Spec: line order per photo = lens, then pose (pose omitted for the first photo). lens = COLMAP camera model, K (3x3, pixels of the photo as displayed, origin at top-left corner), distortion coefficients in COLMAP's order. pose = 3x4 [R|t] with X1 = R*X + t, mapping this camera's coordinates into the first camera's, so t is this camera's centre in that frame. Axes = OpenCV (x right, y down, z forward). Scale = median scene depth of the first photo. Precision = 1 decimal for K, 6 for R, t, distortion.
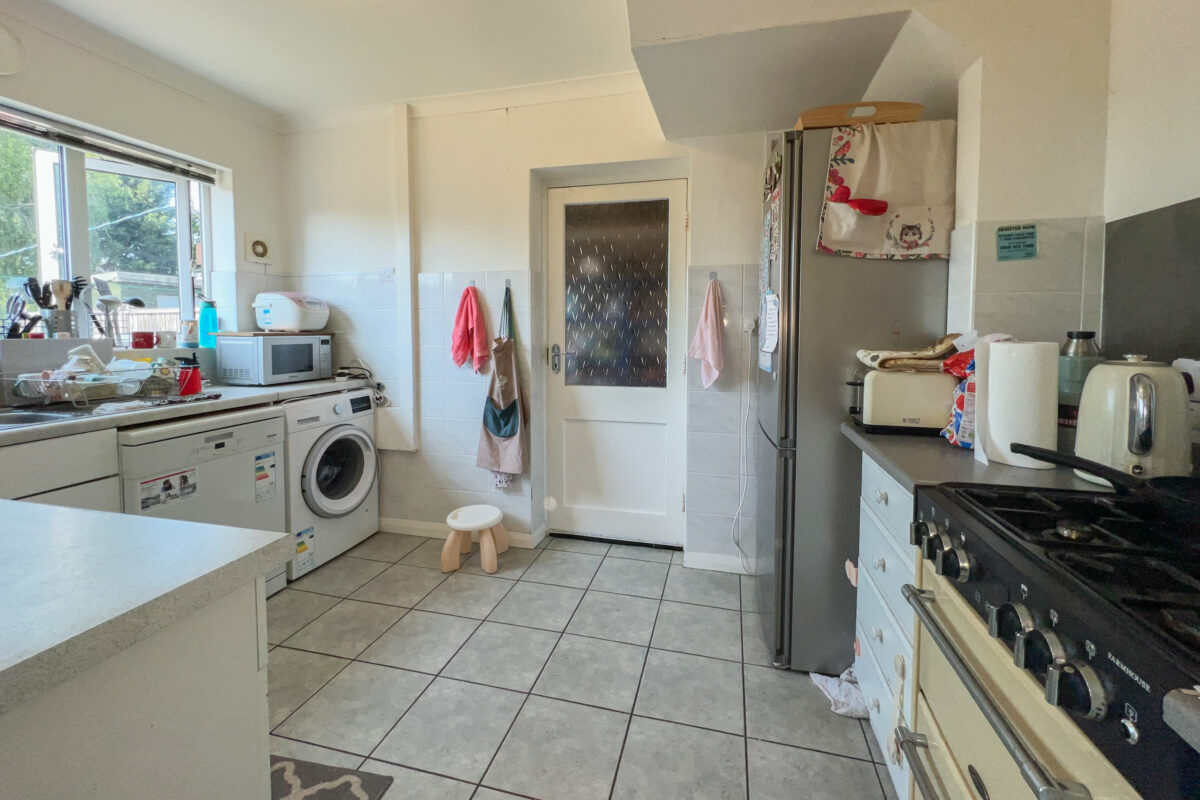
lens RADIAL K [[472.1, 0, 598.1], [0, 472.1, 353.1], [0, 0, 1]] dist [-0.000600, -0.000042]
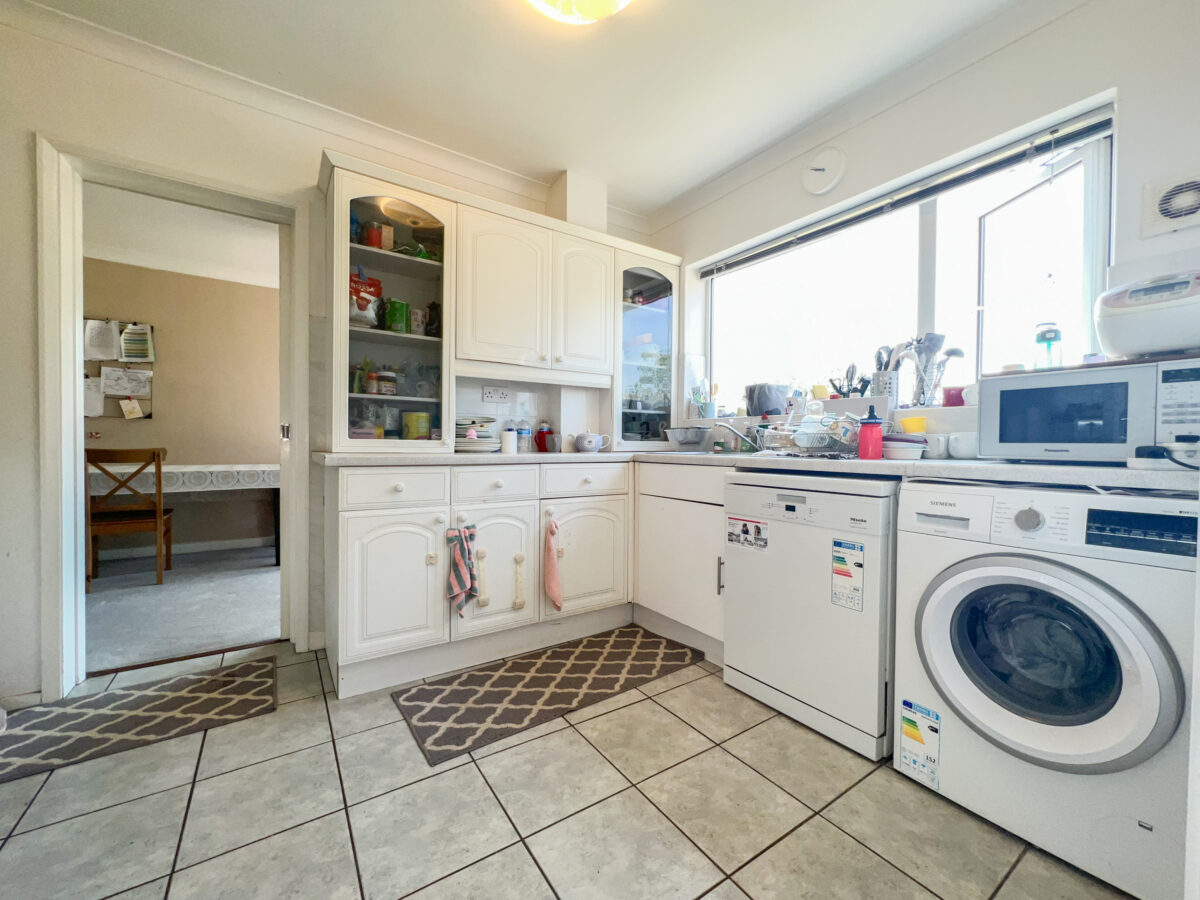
lens RADIAL K [[488.2, 0, 600.0], [0, 488.2, 450.0], [0, 0, 1]] dist [0.000295, 0.000071]
pose [[-0.662574, 0.005958, -0.748973, 0.082844], [-0.041972, 0.998102, 0.045070, 0.050601], [0.747820, 0.061298, -0.661066, 1.065747]]
